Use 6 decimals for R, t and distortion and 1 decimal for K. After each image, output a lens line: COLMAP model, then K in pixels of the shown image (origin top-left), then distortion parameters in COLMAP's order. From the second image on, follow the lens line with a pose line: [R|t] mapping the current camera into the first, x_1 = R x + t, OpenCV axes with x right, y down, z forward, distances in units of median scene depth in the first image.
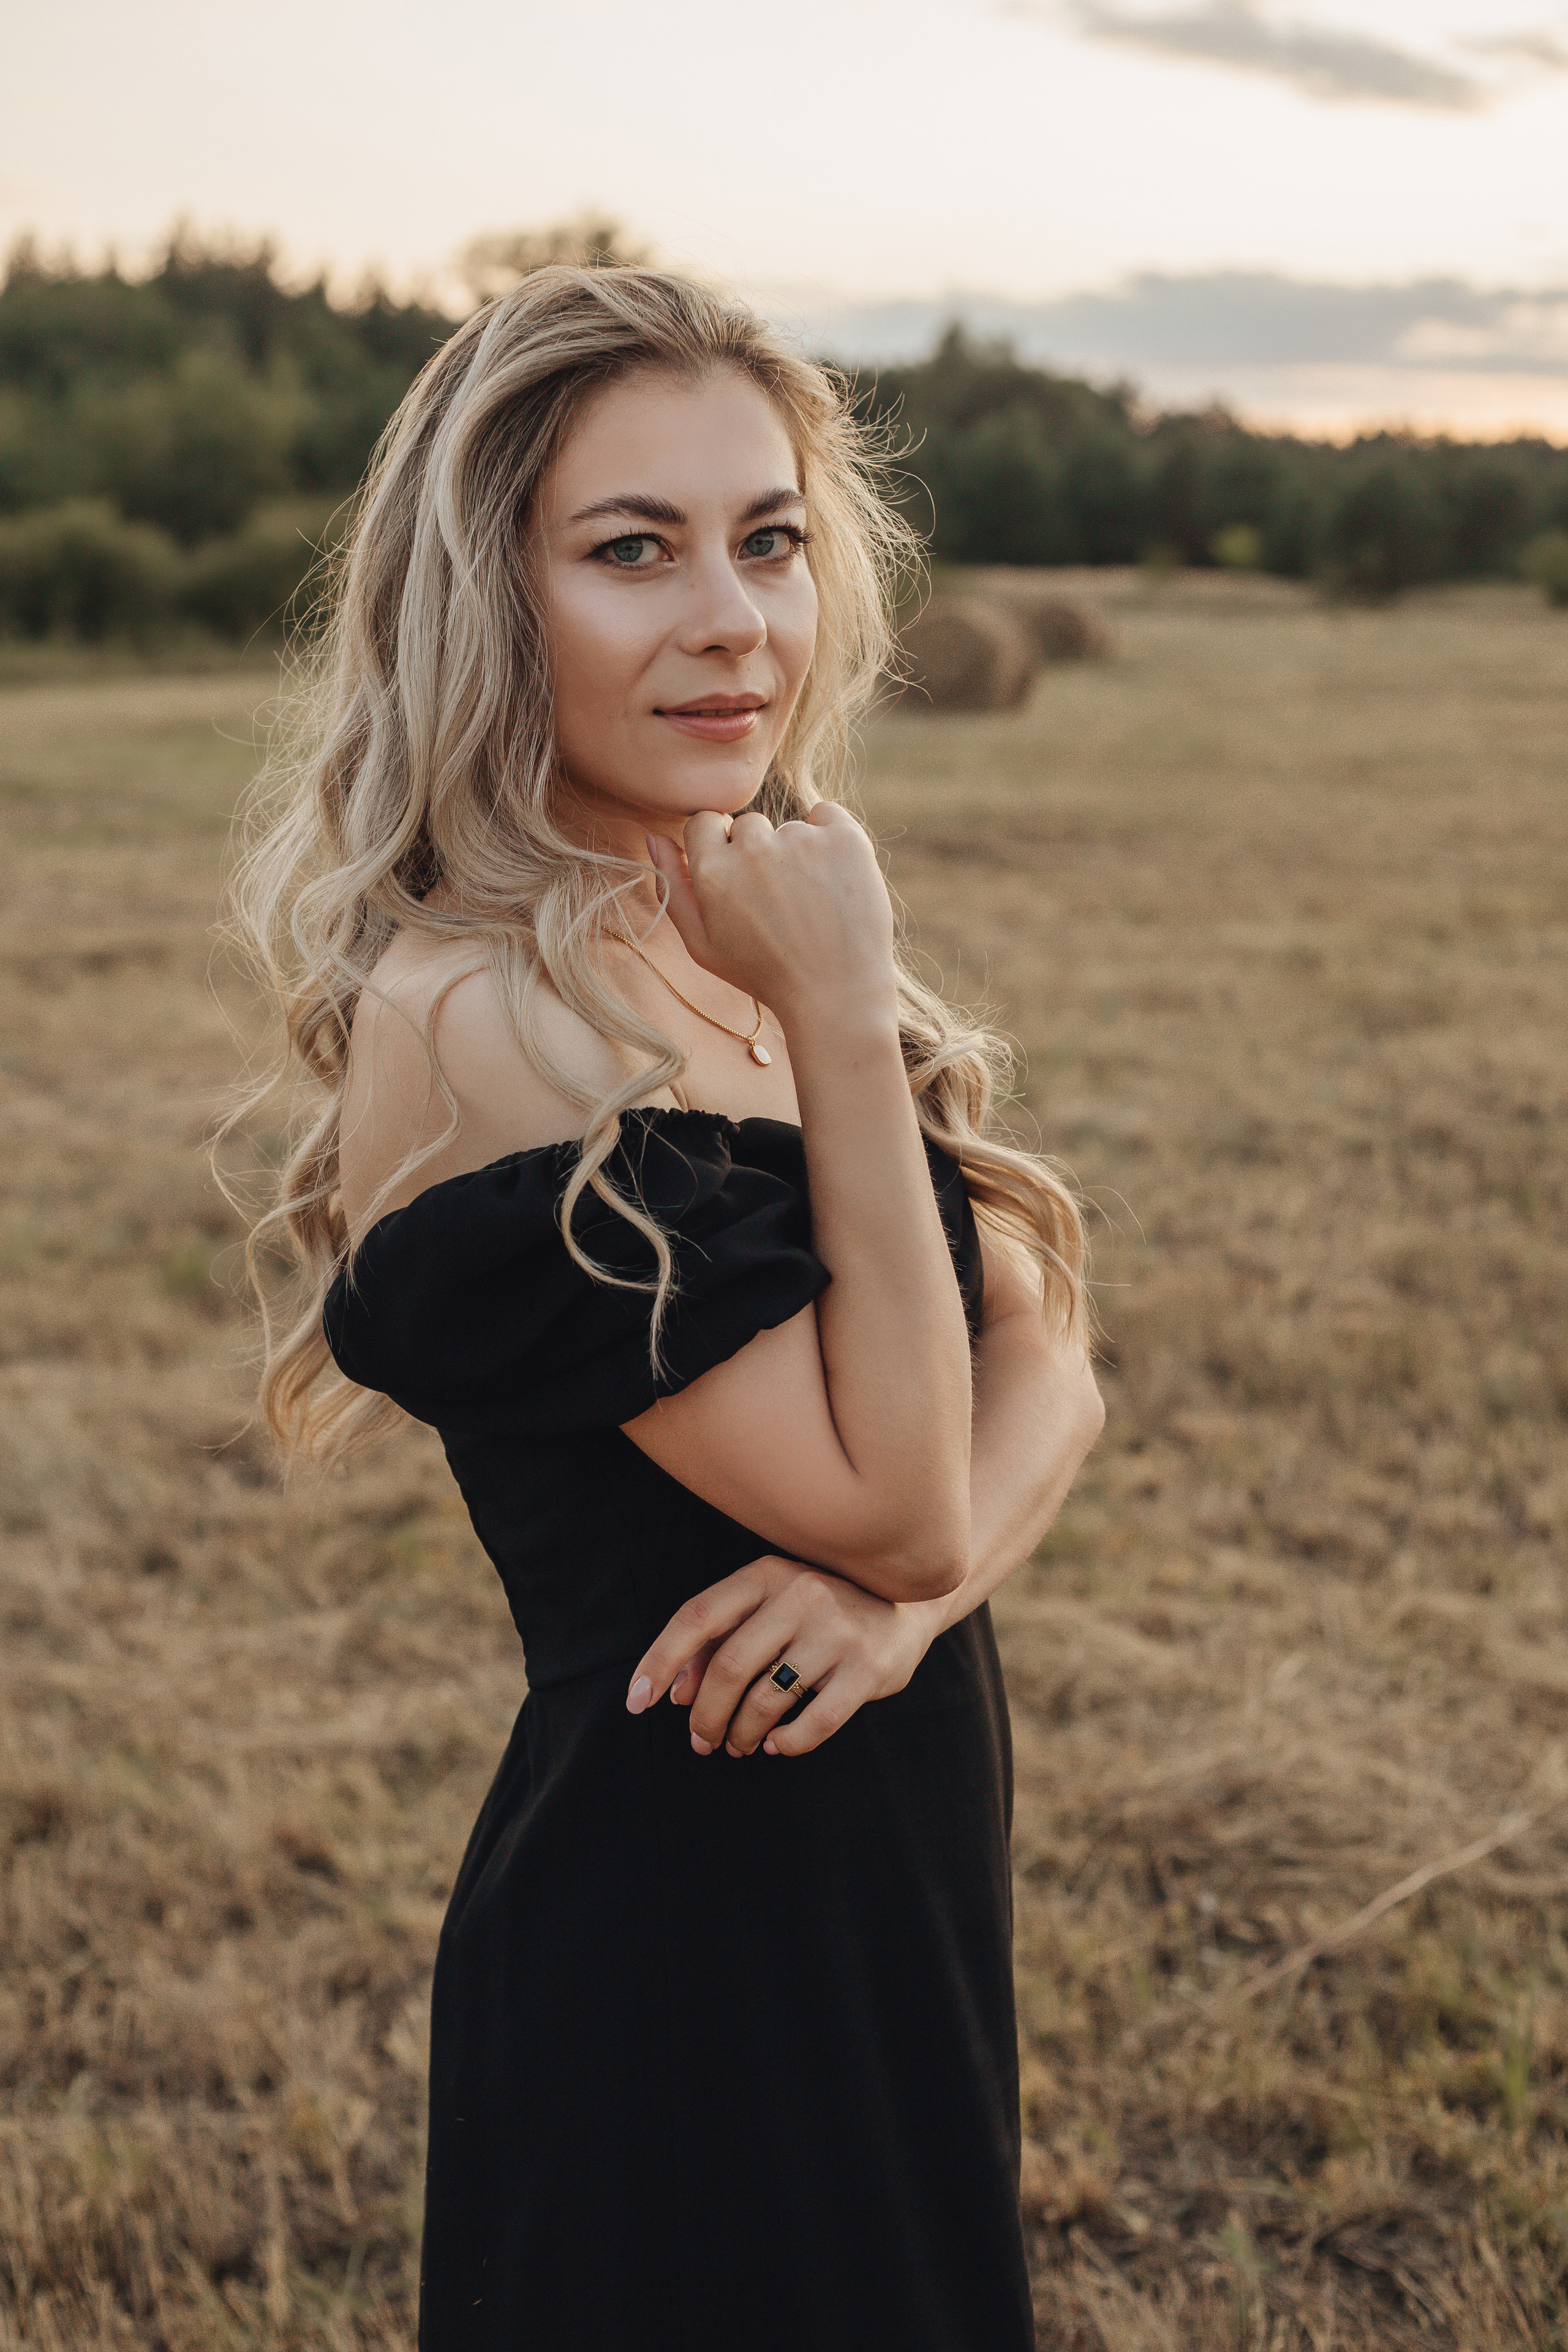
lens RADIAL K [[3563.1, 0, 784.0], [0, 3563.1, 1176.0], [0, 0, 1]] dist [-0.129321, -0.036534]
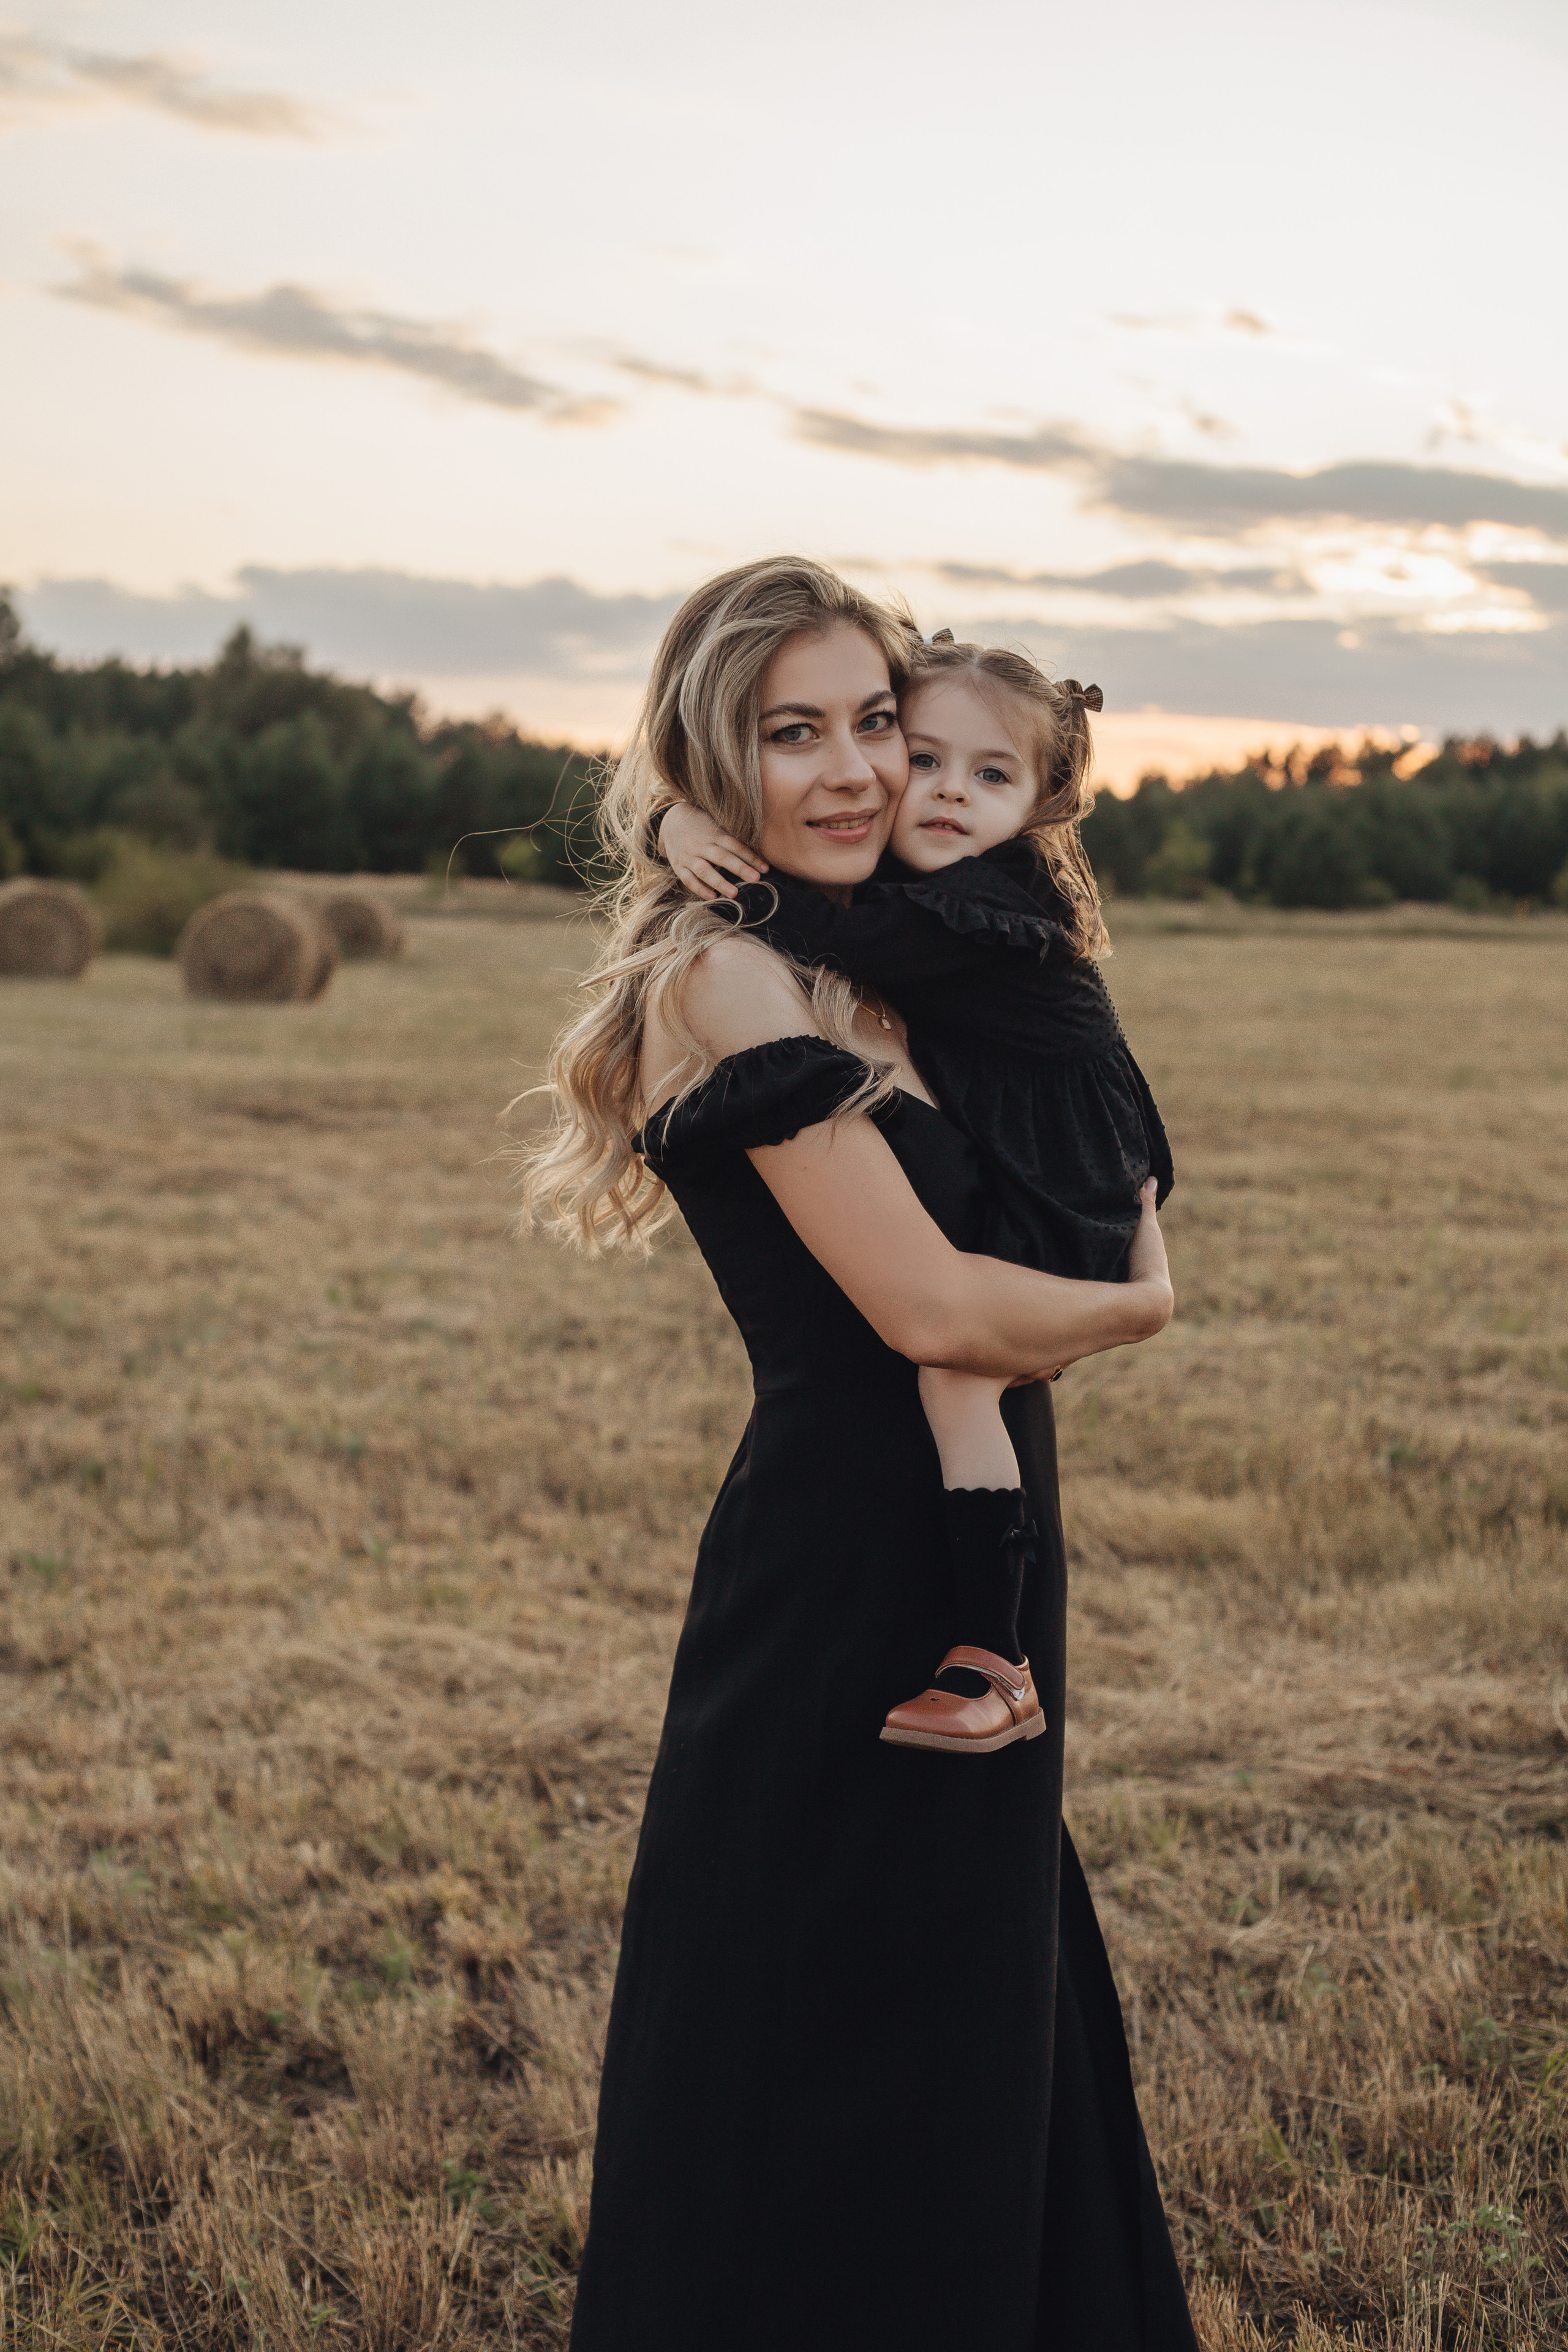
lens RADIAL K [[3563.1, 0, 784.0], [0, 3563.1, 1176.0], [0, 0, 1]] dist [-0.129321, -0.036534]
pose [[0.979542, 0.006216, 0.201144, -0.049713], [0.011118, 0.996325, -0.084934, 0.059380], [-0.200932, 0.085433, 0.975873, -0.221798]]
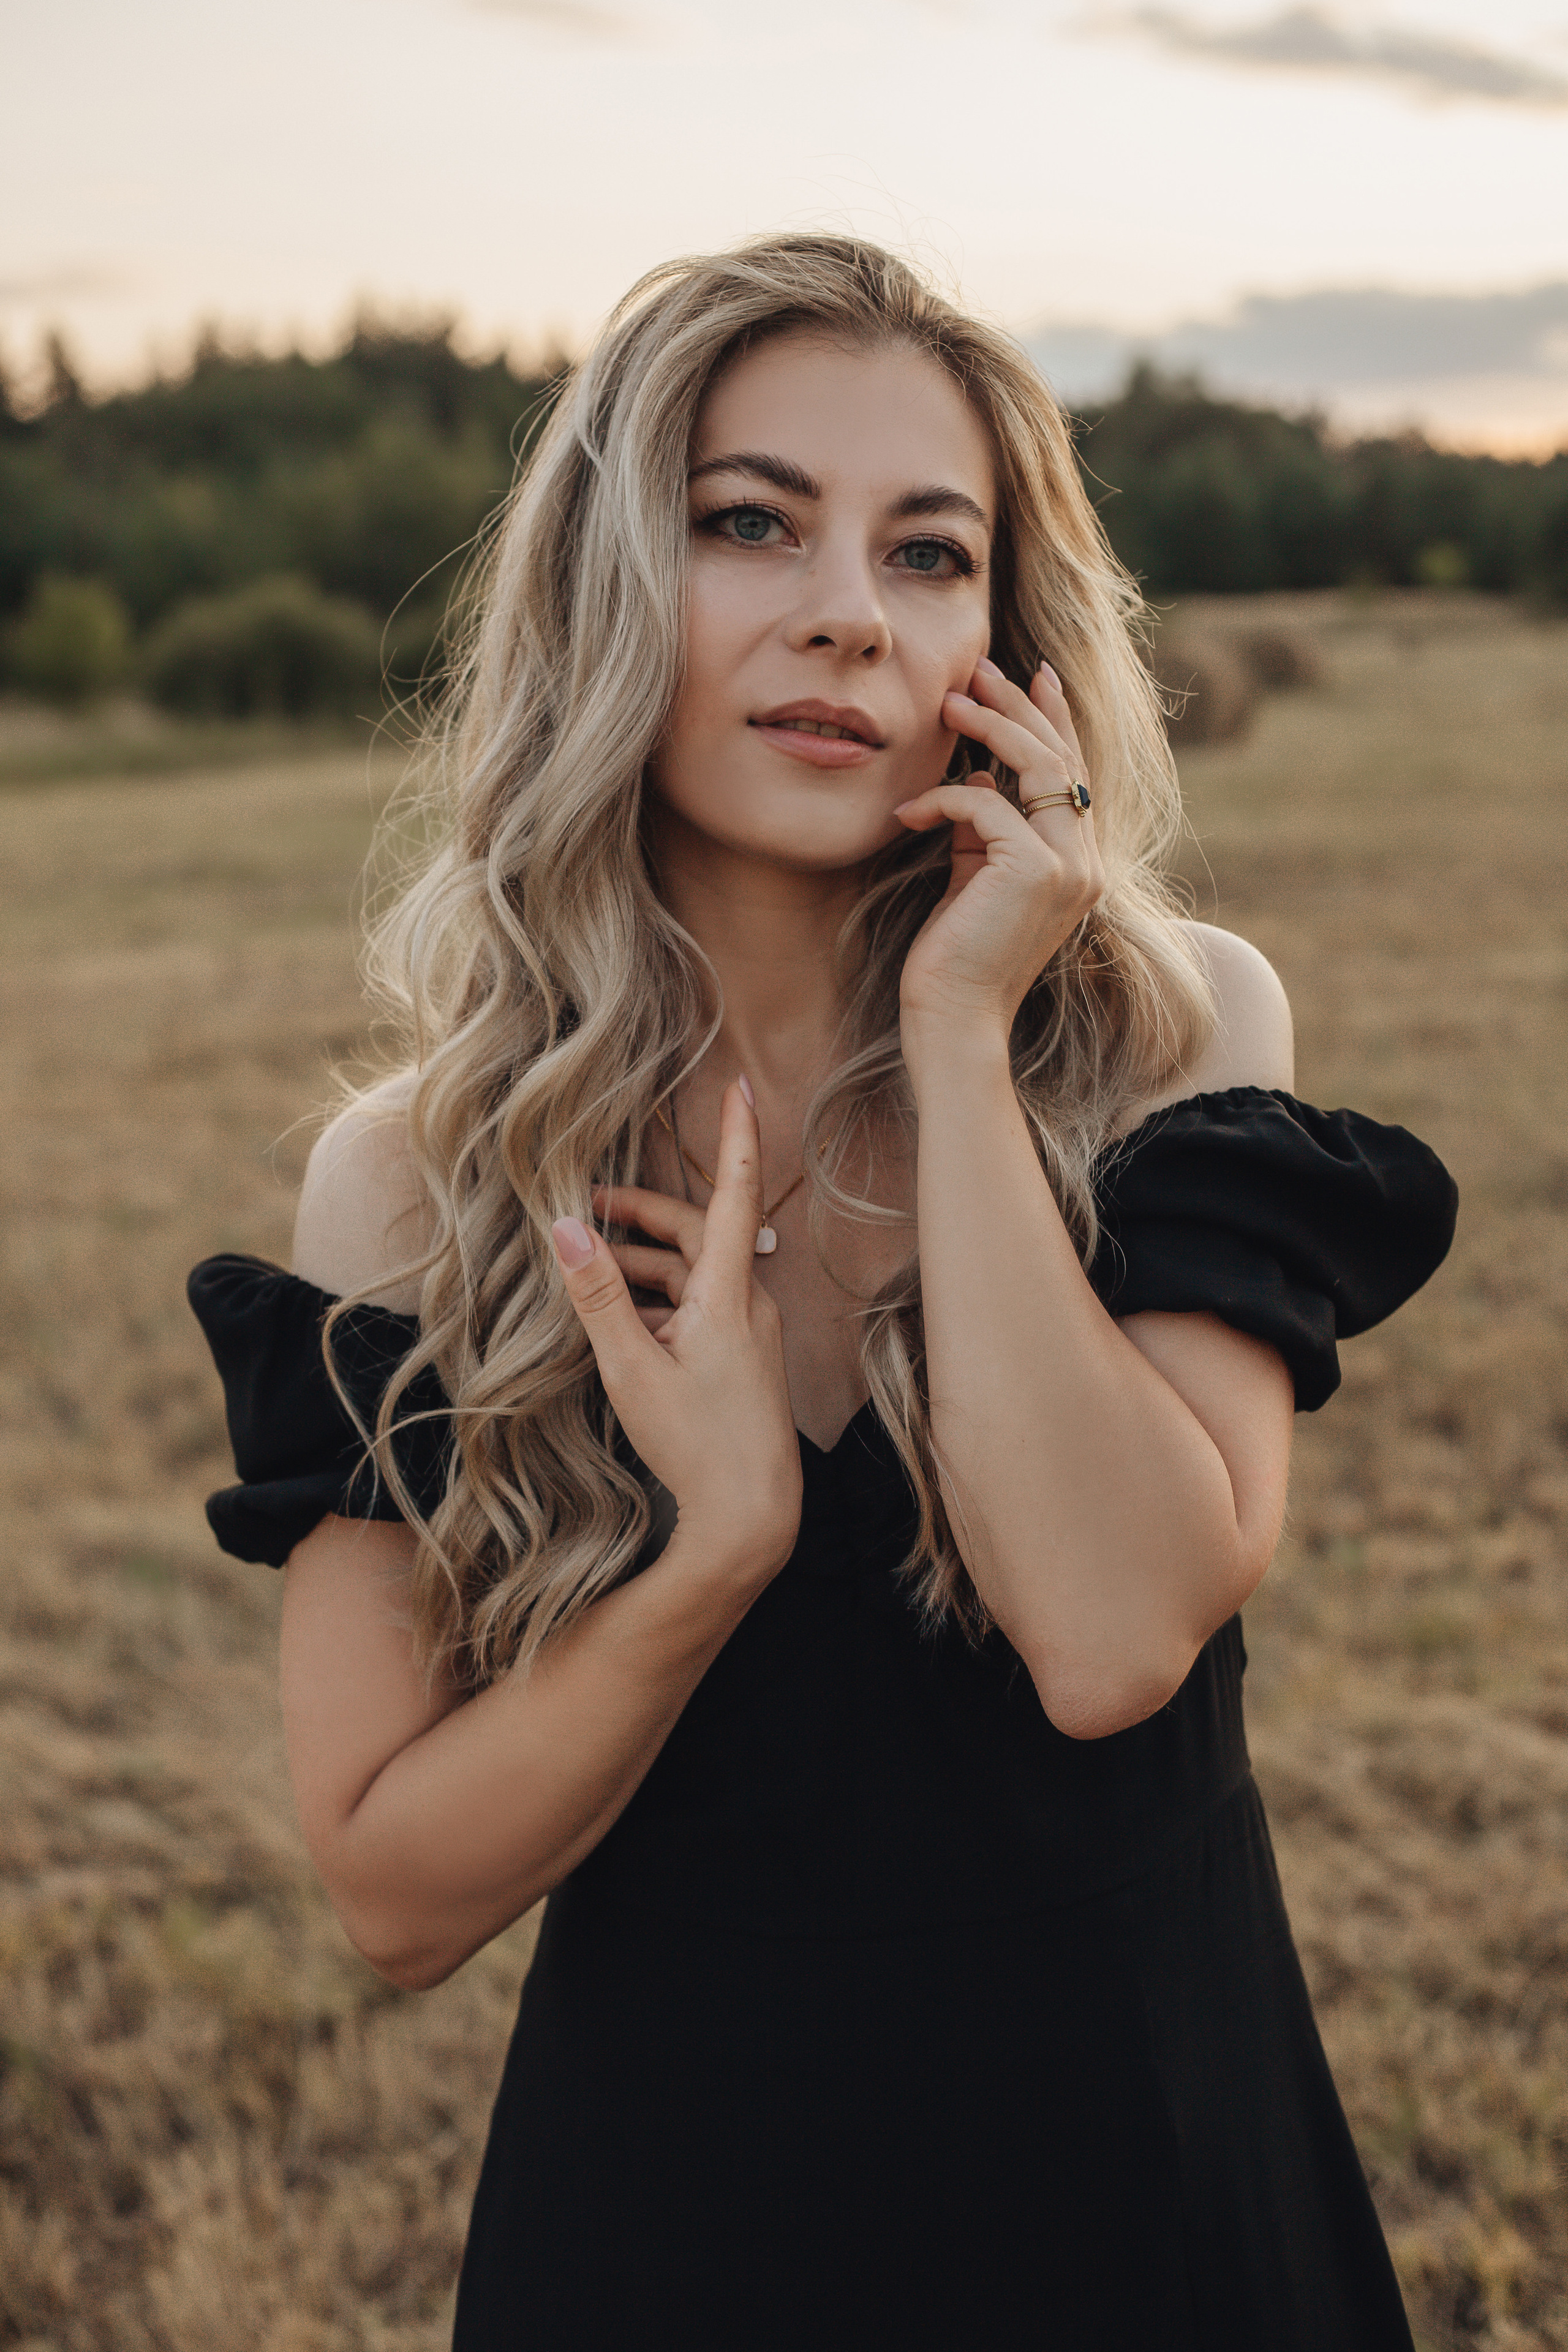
lens RADIAL K [[3563.1, 0, 784.0], [0, 3563.1, 1176.0], [0, 0, 1]] dist [-0.129321, -0.036534]
pose [[0.997234, -0.042607, -0.060903, -0.029592], [0.041788, 0.999019, -0.014650, -0.010058], [0.061467, 0.012064, 0.998036, 0.048395]]
